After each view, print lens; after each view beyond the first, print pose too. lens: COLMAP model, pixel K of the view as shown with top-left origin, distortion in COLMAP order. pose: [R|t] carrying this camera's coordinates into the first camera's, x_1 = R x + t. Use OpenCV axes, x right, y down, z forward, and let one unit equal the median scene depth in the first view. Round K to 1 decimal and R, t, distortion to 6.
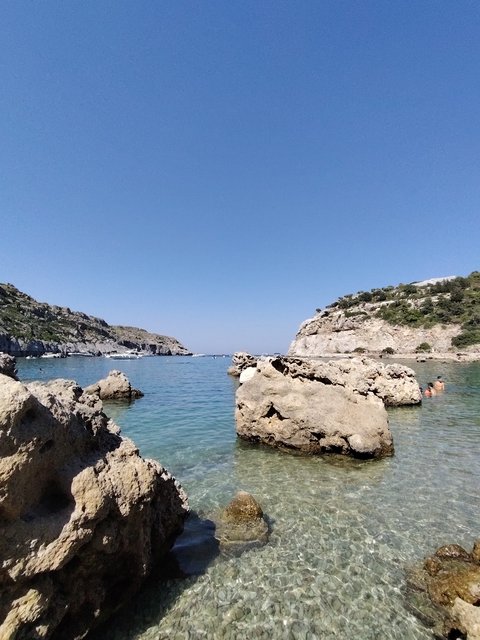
lens RADIAL K [[307.8, 0, 243.6], [0, 307.8, 323.0], [0, 0, 1]] dist [-0.013090, 0.005623]
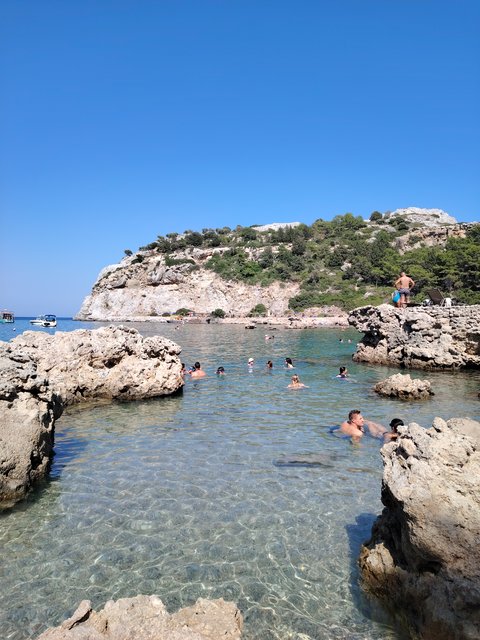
lens RADIAL K [[446.4, 0, 244.4], [0, 446.4, 317.8], [0, 0, 1]] dist [0.038685, -0.047855]
pose [[0.883025, 0.007698, 0.469262, 0.010056], [-0.055793, 0.994497, 0.088673, -0.000277], [-0.465997, -0.104482, 0.878596, 0.002345]]
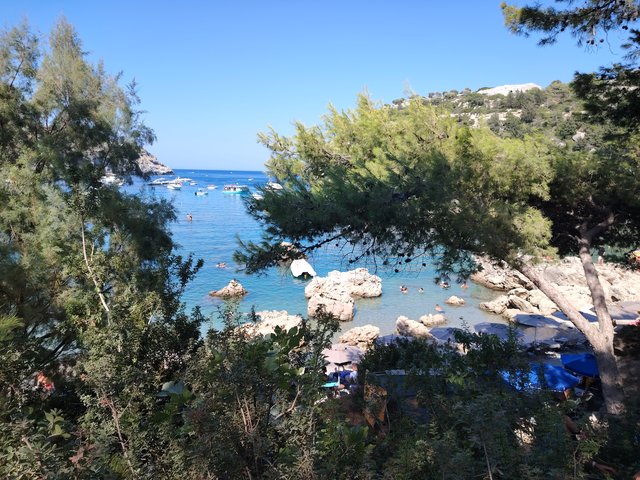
lens RADIAL K [[446.4, 0, 324.4], [0, 446.4, 242.2], [0, 0, 1]] dist [0.038685, -0.047855]
pose [[0.985739, -0.009288, 0.168026, -0.016627], [-0.034453, 0.966186, 0.255533, -0.041487], [-0.164718, -0.257678, 0.952087, -0.086448]]
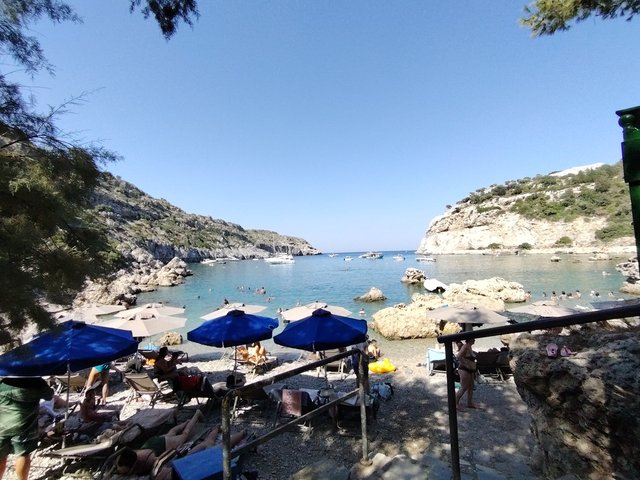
lens RADIAL K [[307.8, 0, 322.0], [0, 307.8, 236.0], [0, 0, 1]] dist [-0.013090, 0.005623]
pose [[0.987911, -0.042374, -0.149117, -0.022622], [0.049742, 0.997701, 0.046034, -0.016630], [0.146824, -0.052895, 0.987747, -0.059876]]
